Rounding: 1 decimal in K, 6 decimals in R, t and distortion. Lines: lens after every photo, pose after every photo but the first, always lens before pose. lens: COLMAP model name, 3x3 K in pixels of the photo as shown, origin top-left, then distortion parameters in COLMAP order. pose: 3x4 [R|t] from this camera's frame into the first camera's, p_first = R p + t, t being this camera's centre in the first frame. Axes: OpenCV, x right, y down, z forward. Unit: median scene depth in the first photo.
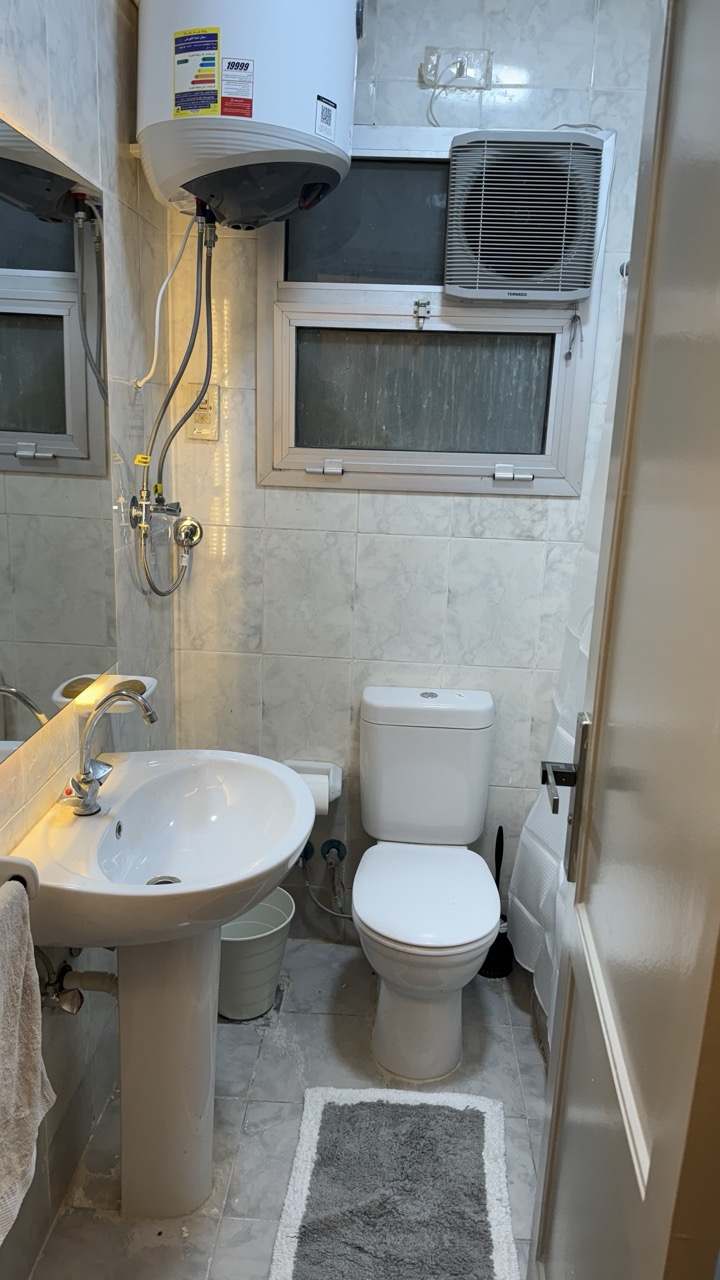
lens RADIAL K [[910.7, 0, 369.8], [0, 910.7, 648.0], [0, 0, 1]] dist [0.047532, -0.064262]
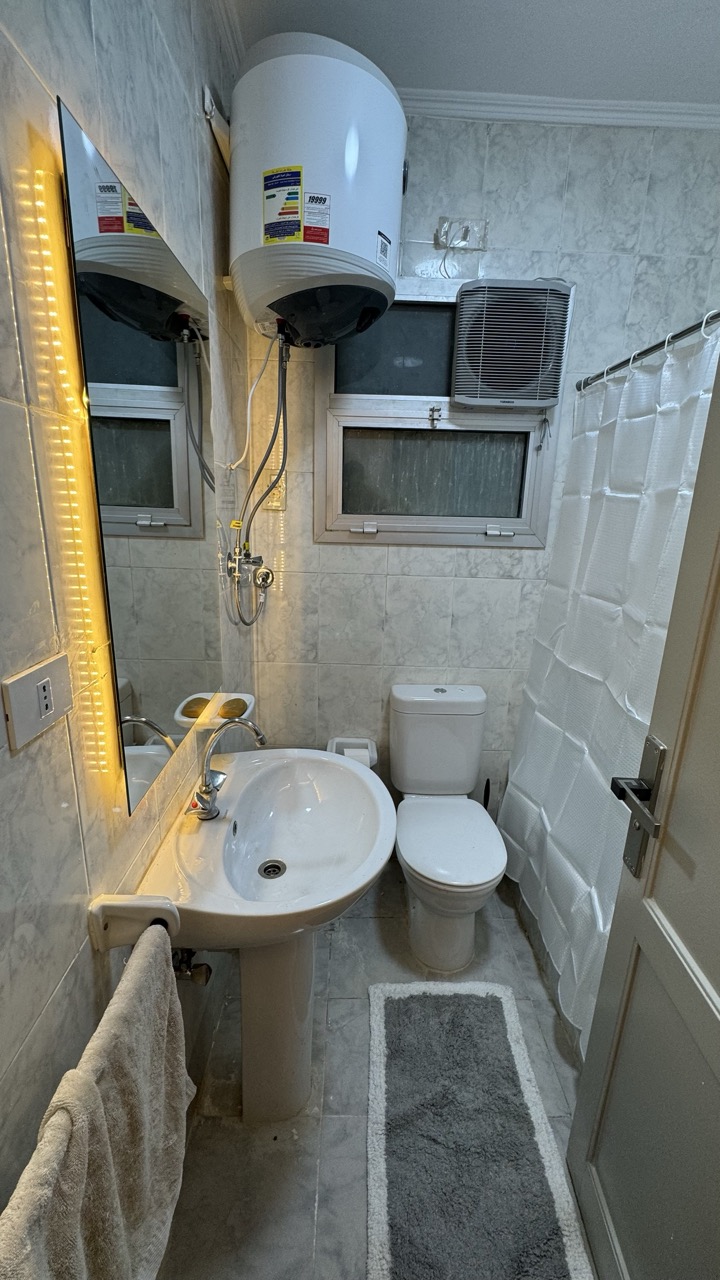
lens RADIAL K [[505.4, 0, 362.0], [0, 505.4, 638.1], [0, 0, 1]] dist [-0.006854, 0.001133]
pose [[0.998116, -0.025268, 0.055916, -0.110203], [0.024694, 0.999635, 0.010930, -0.045938], [-0.056172, -0.009528, 0.998376, 0.260648]]
